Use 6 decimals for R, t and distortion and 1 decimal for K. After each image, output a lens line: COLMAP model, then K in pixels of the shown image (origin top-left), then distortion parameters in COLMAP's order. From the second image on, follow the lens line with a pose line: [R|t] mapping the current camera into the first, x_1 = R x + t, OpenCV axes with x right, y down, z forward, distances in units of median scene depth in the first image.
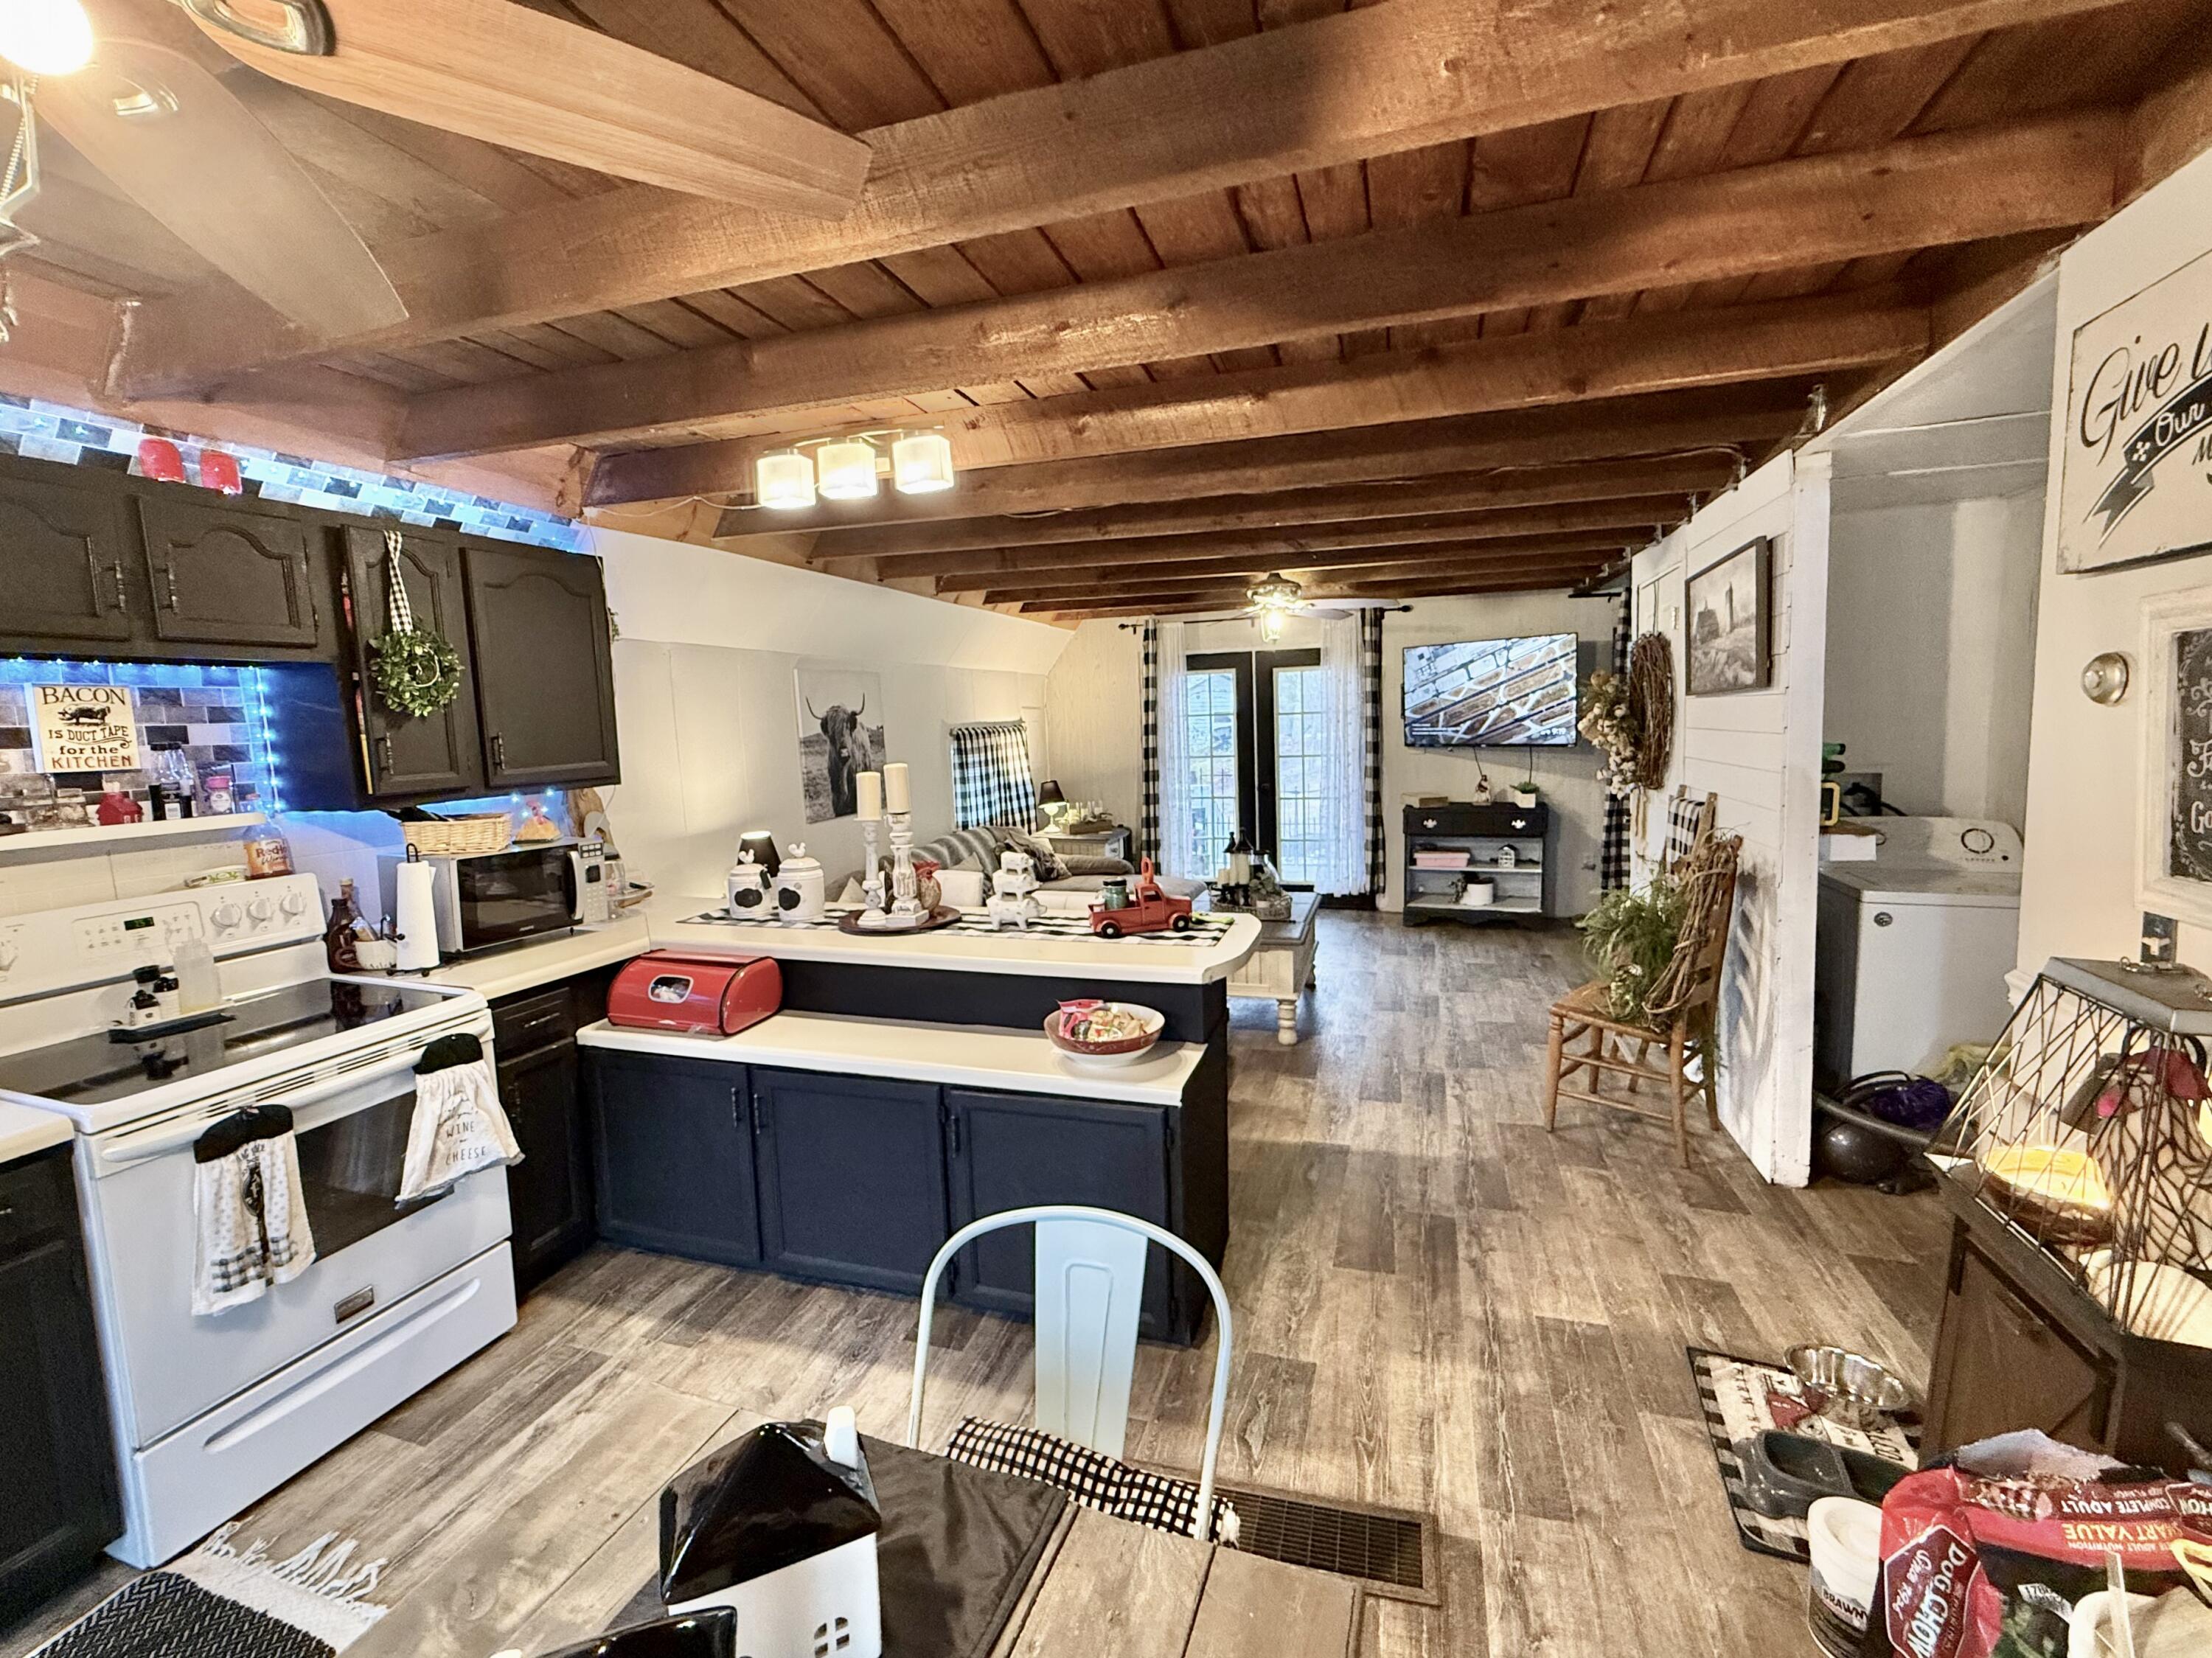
lens RADIAL K [[953.3, 0, 1091.8], [0, 953.3, 817.0], [0, 0, 1]] dist [-0.003128, -0.000458]
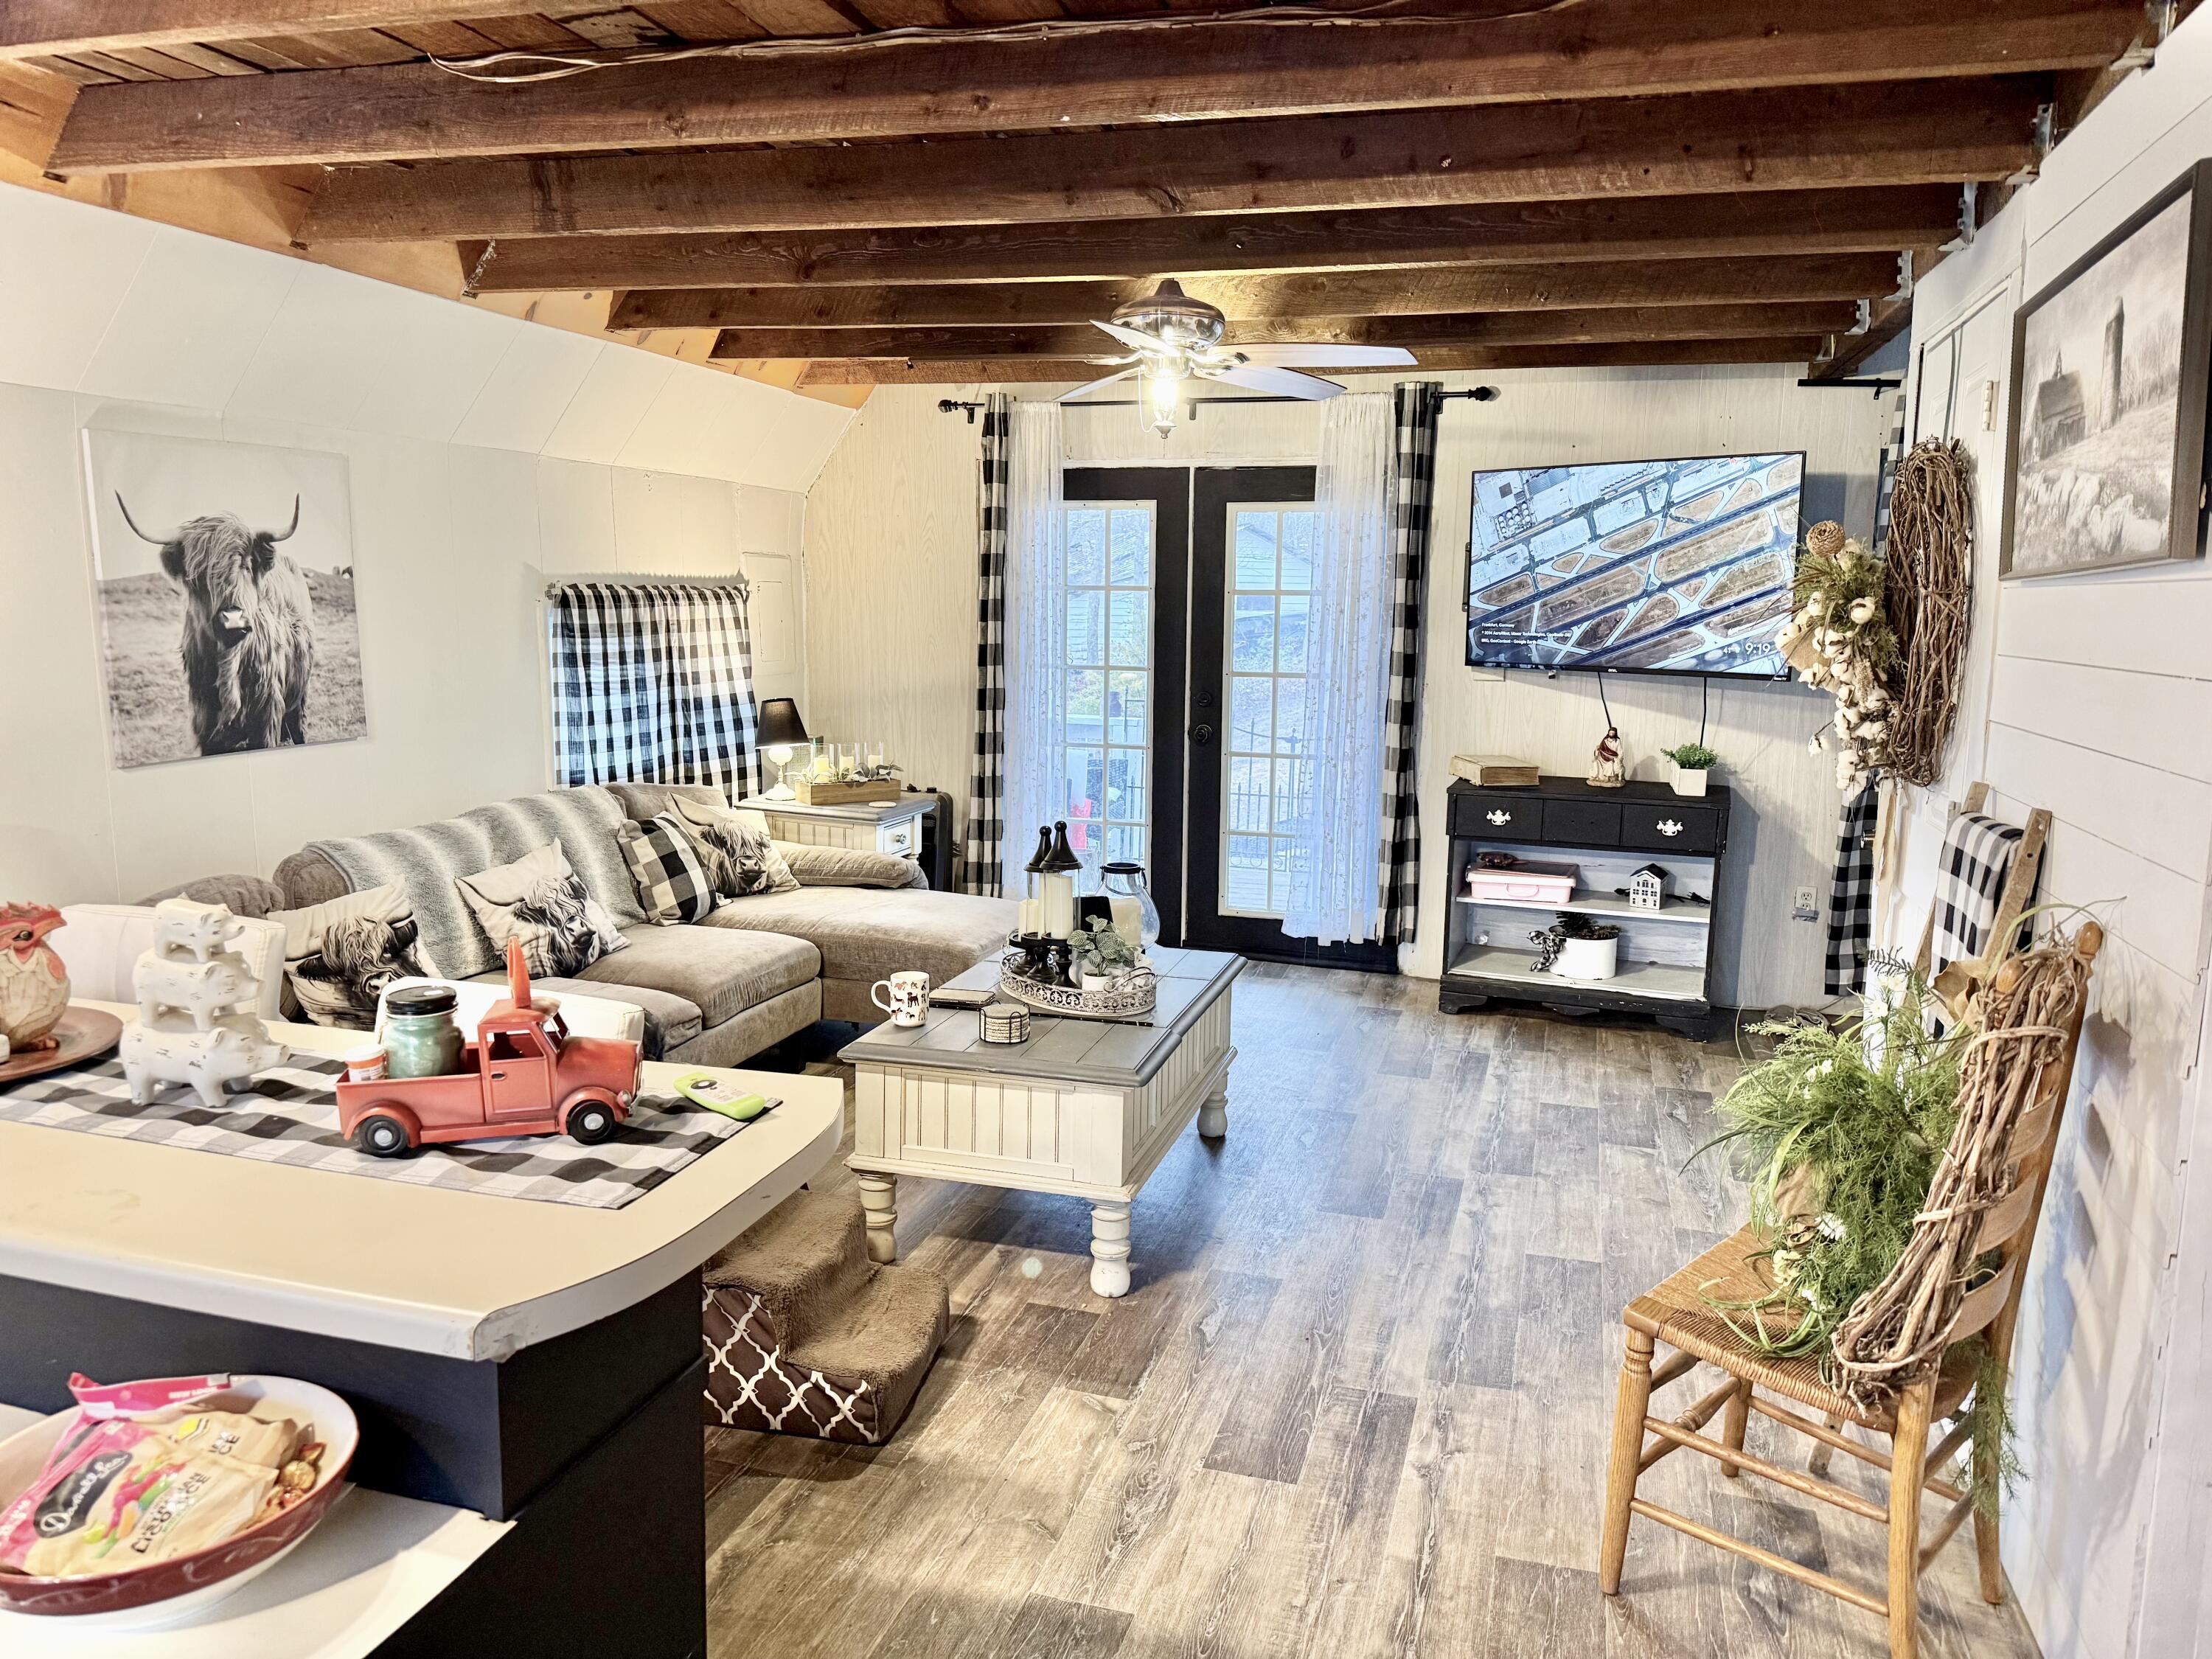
lens RADIAL K [[1564.8, 0, 1095.0], [0, 1564.8, 813.6], [0, 0, 1]] dist [0.038220, -0.046767]
pose [[0.998435, 0.045659, 0.032298, 0.192204], [-0.046836, 0.998229, 0.036687, -0.027947], [-0.030566, -0.038142, 0.998805, 0.287477]]
